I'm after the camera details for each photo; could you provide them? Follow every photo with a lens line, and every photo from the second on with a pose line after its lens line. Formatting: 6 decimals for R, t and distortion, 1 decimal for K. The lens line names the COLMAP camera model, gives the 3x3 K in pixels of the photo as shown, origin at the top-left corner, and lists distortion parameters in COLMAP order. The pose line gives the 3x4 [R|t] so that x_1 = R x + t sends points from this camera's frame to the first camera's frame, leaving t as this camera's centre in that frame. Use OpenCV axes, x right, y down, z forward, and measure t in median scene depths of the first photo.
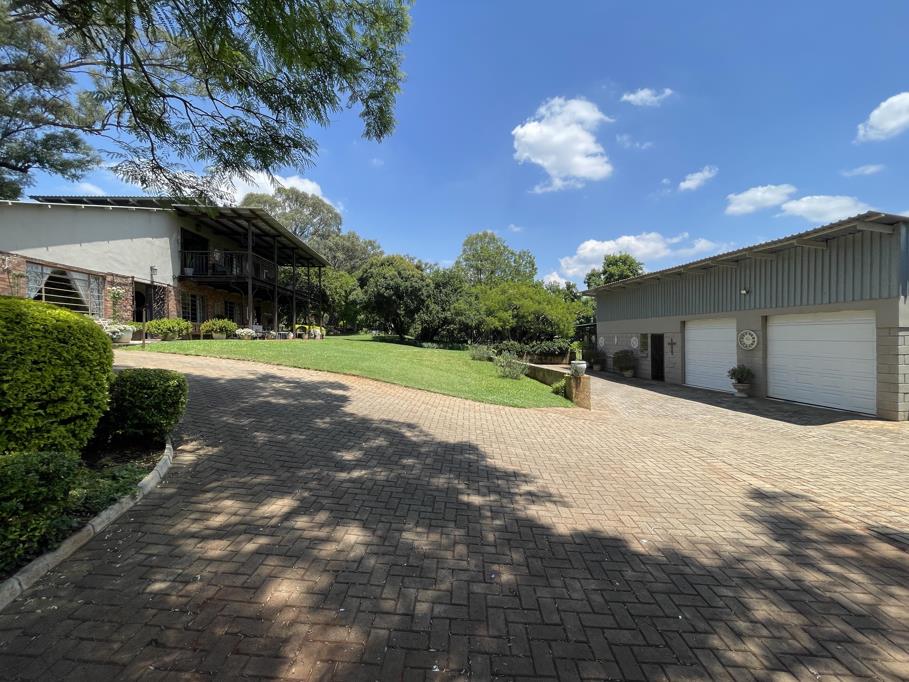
lens RADIAL K [[369.7, 0, 454.6], [0, 369.7, 338.5], [0, 0, 1]] dist [-0.004109, -0.000162]
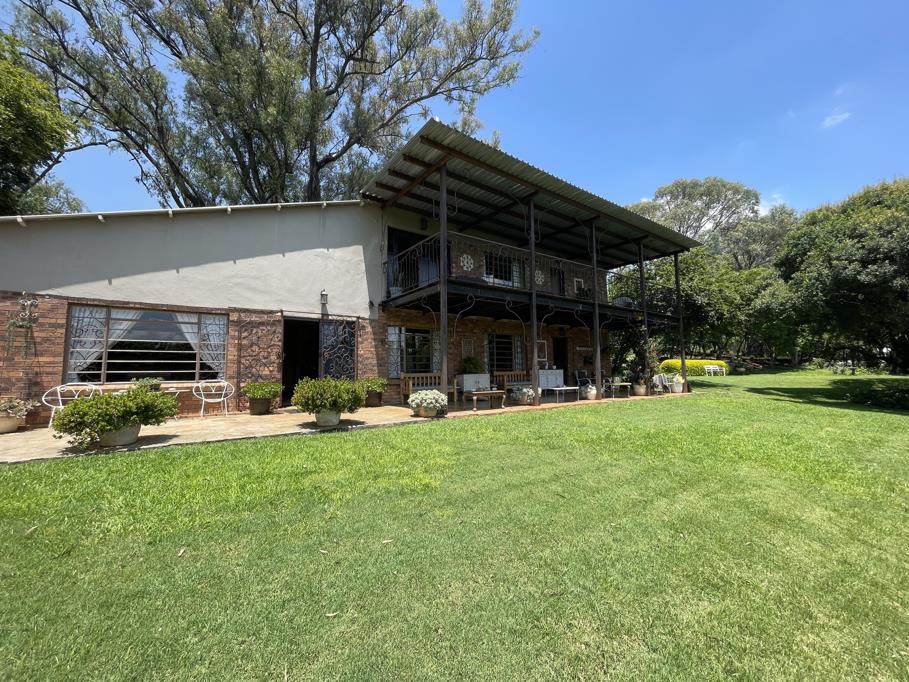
lens RADIAL K [[369.7, 0, 450.1], [0, 369.7, 342.7], [0, 0, 1]] dist [-0.004109, -0.000162]
pose [[0.508952, -0.065491, -0.858300, -0.145240], [0.007057, 0.997385, -0.071919, -0.052193], [0.860766, 0.030546, 0.508083, 0.774575]]
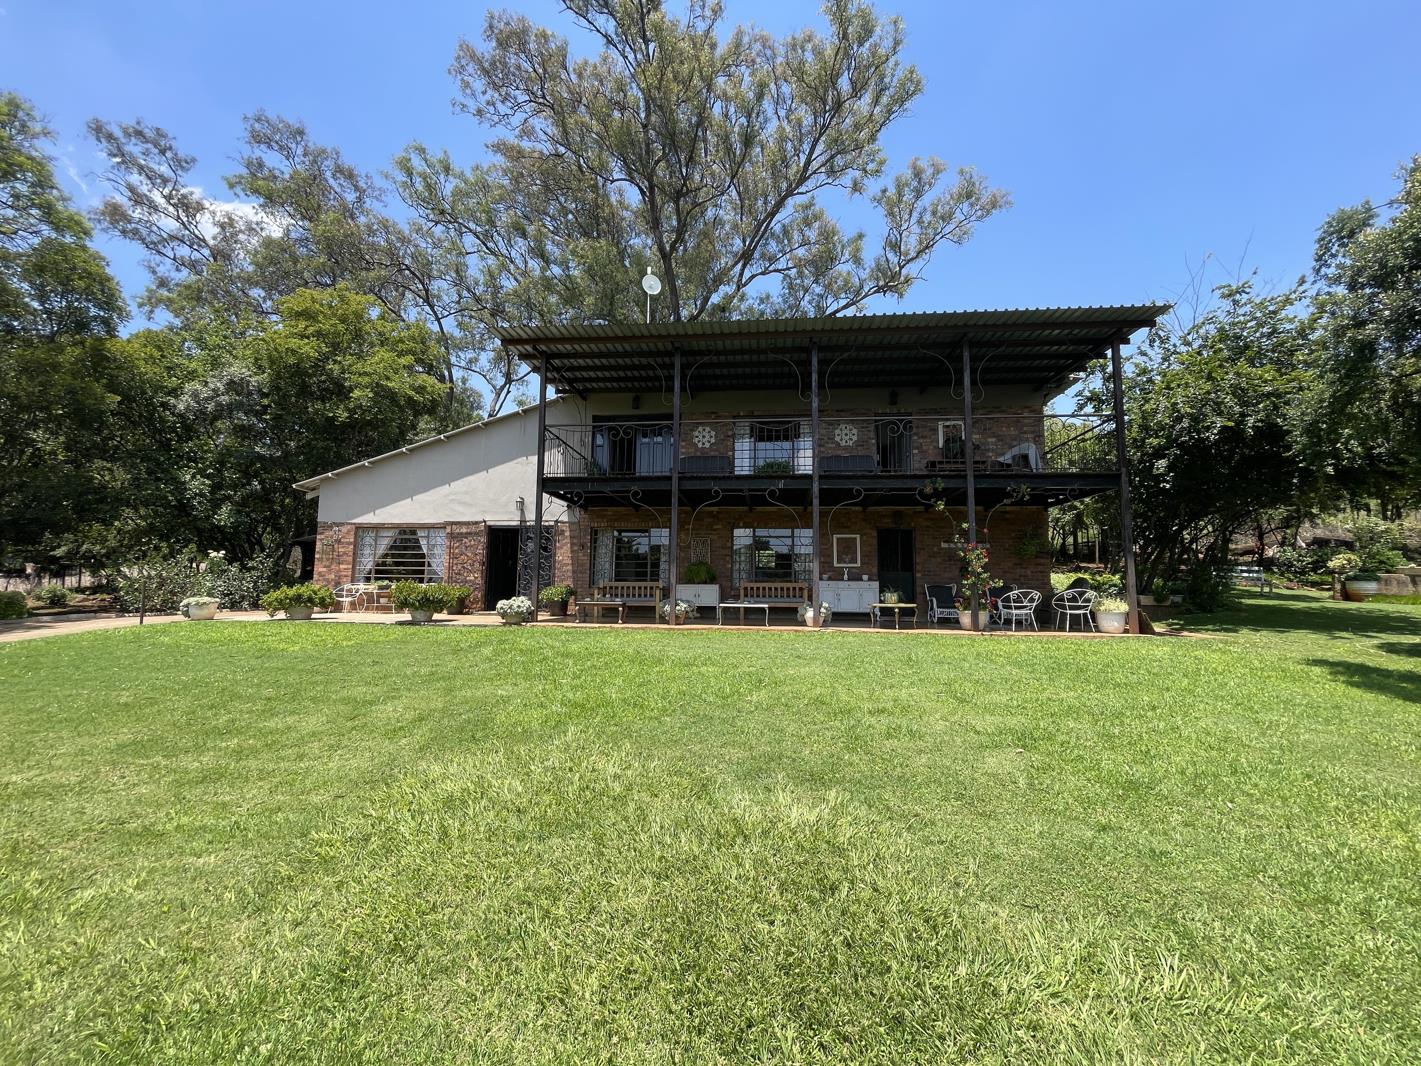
lens RADIAL K [[577.9, 0, 711.1], [0, 577.9, 535.5], [0, 0, 1]] dist [-0.004109, -0.000162]
pose [[-0.178497, -0.073461, -0.981194, 0.098559], [-0.007180, 0.997280, -0.073359, -0.052263], [0.983914, -0.006050, -0.178539, 1.349225]]
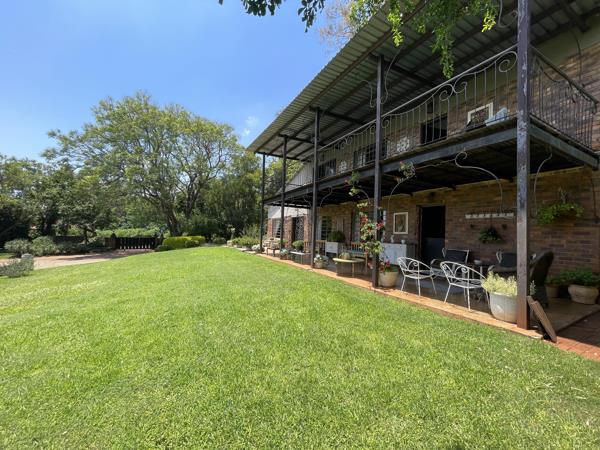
lens RADIAL K [[244.0, 0, 300.7], [0, 244.0, 225.7], [0, 0, 1]] dist [-0.004109, -0.000162]
pose [[-0.915788, -0.021350, -0.401095, -0.357676], [-0.012098, 0.999599, -0.025585, -0.072373], [0.401480, -0.018578, -0.915679, 1.800466]]
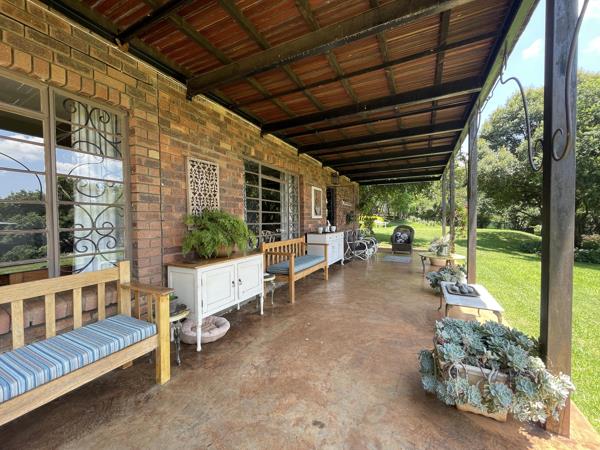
lens RADIAL K [[244.0, 0, 296.9], [0, 244.0, 224.4], [0, 0, 1]] dist [-0.004109, -0.000162]
pose [[0.853735, 0.018086, -0.520393, -0.610437], [-0.005105, 0.999639, 0.026367, -0.071548], [0.520682, -0.019853, 0.853520, 1.062357]]
